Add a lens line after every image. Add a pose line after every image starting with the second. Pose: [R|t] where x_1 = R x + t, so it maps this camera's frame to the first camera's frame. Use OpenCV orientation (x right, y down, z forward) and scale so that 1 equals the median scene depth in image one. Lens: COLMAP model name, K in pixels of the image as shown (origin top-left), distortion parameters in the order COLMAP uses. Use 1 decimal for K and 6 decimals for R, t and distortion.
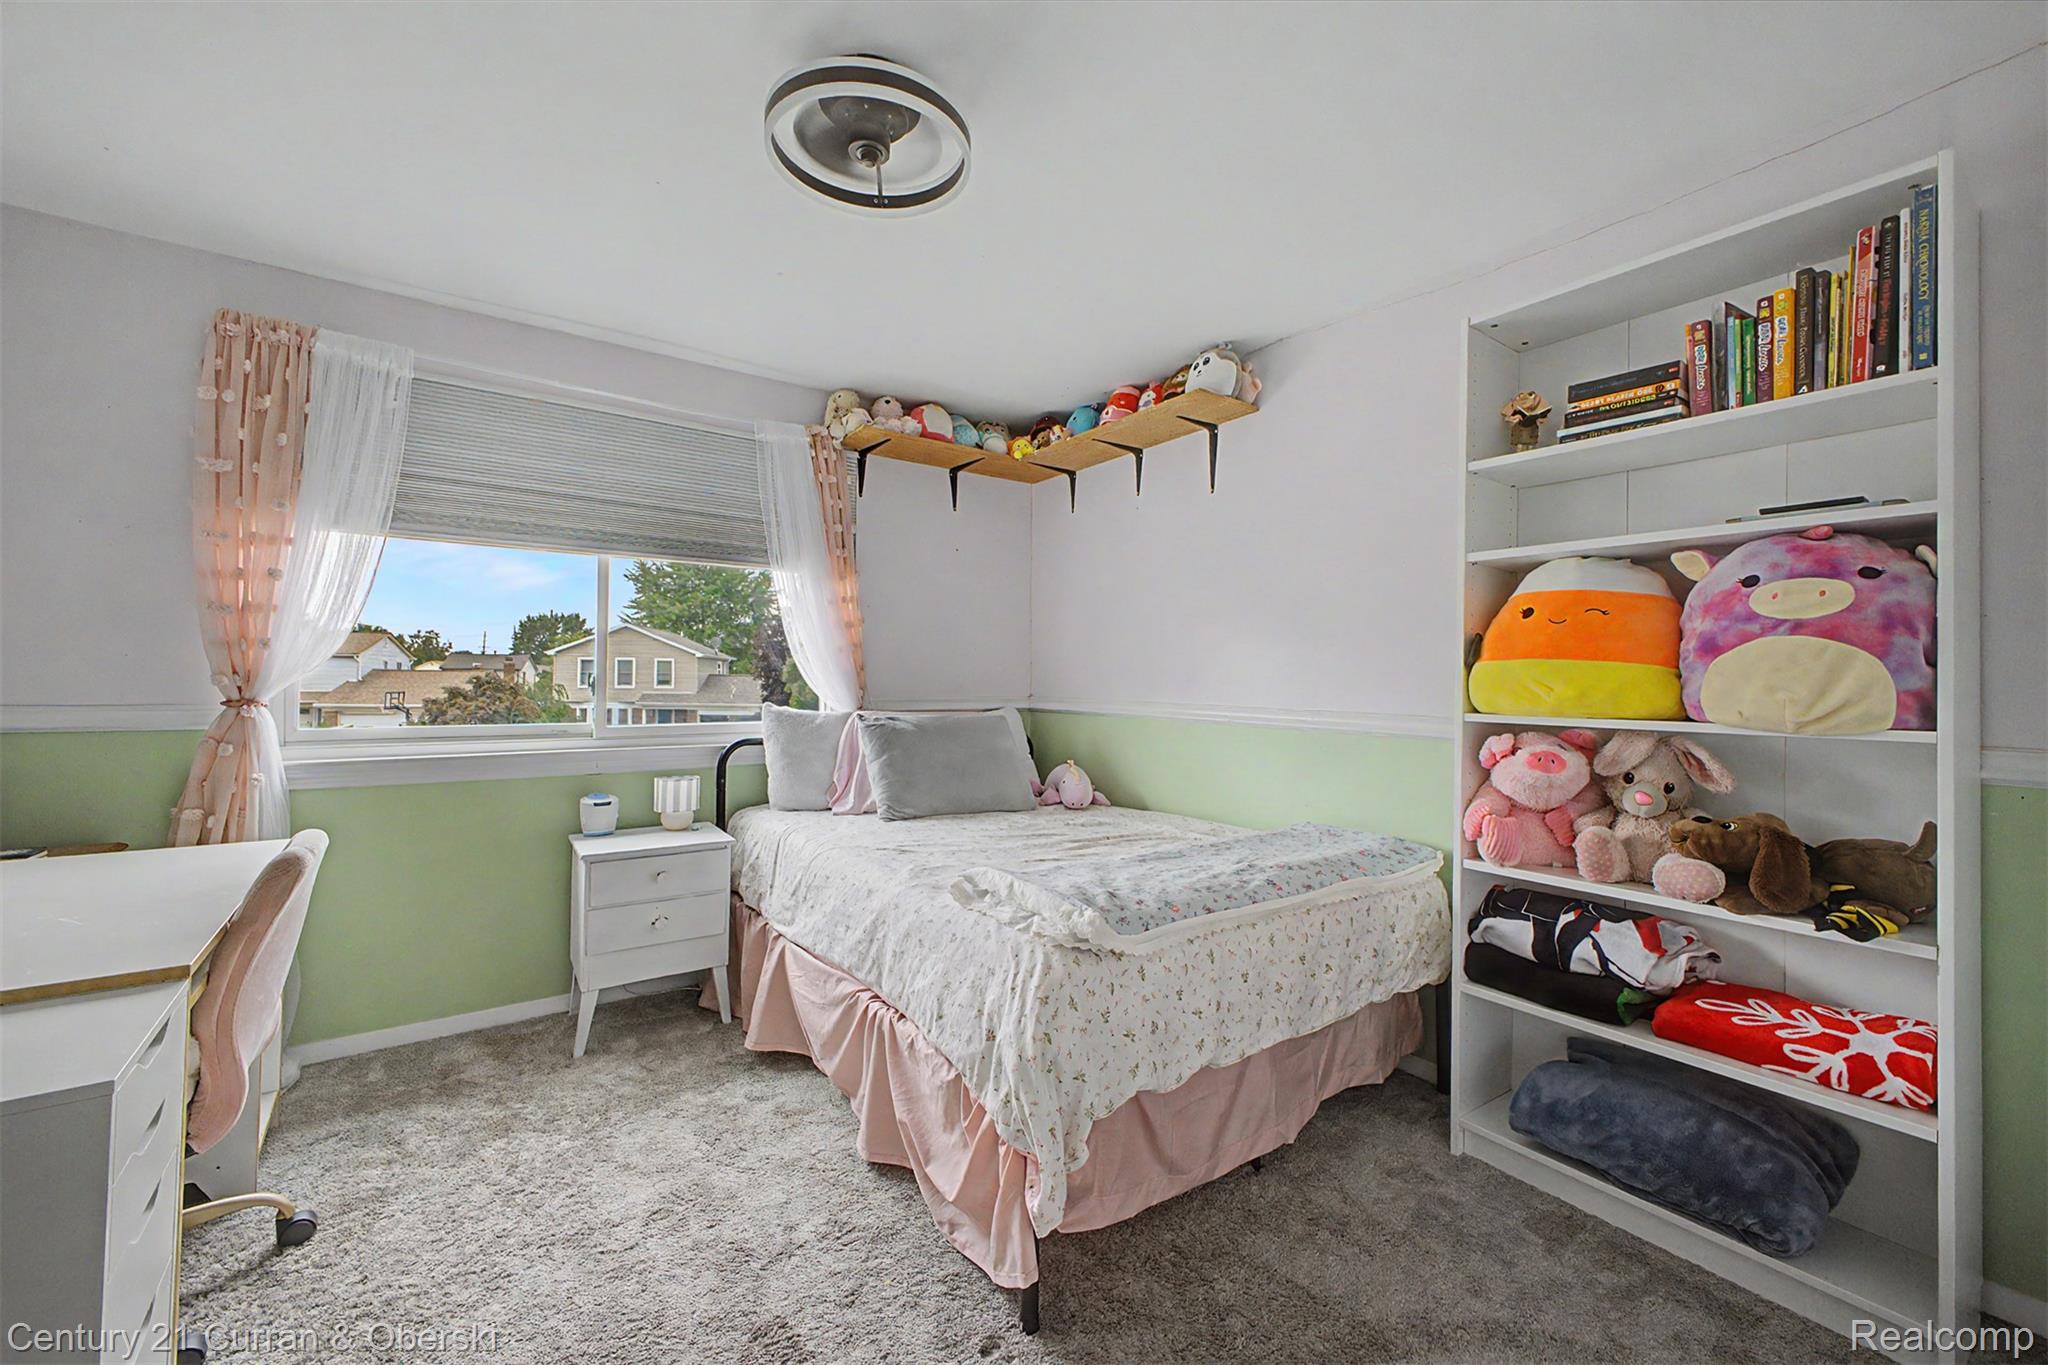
lens RADIAL K [[813.1, 0, 1038.1], [0, 813.1, 676.8], [0, 0, 1]] dist [0.030212, -0.011278]
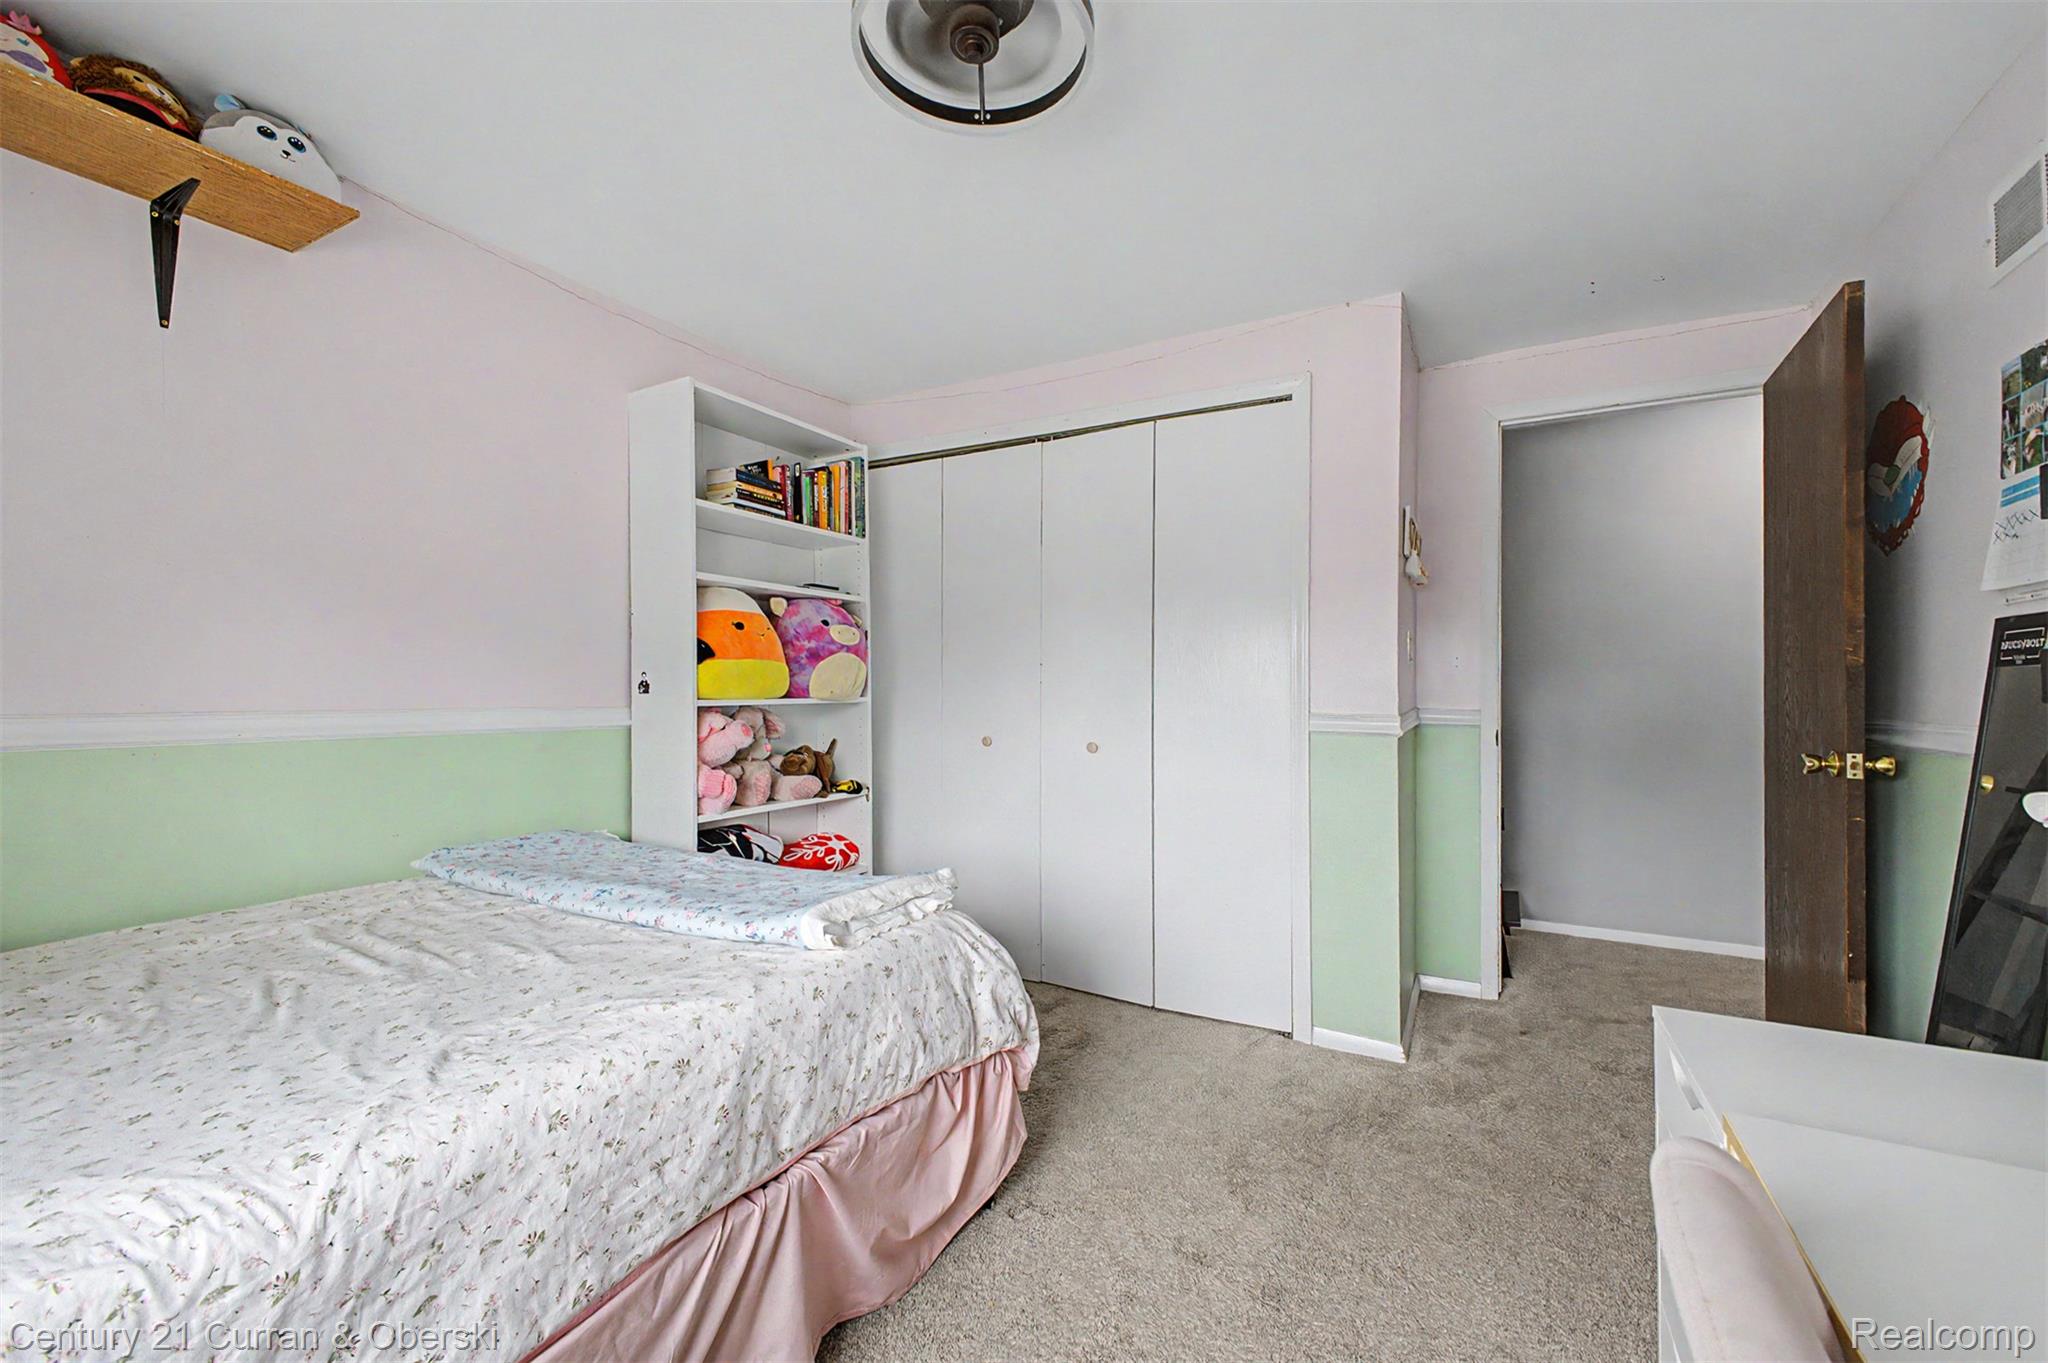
lens RADIAL K [[813.1, 0, 1038.1], [0, 813.1, 675.8], [0, 0, 1]] dist [0.030212, -0.011278]
pose [[-0.418794, -0.005004, 0.908068, -0.976653], [-0.017039, 0.999852, -0.002348, 0.003221], [-0.907921, -0.016456, -0.418817, 1.242756]]
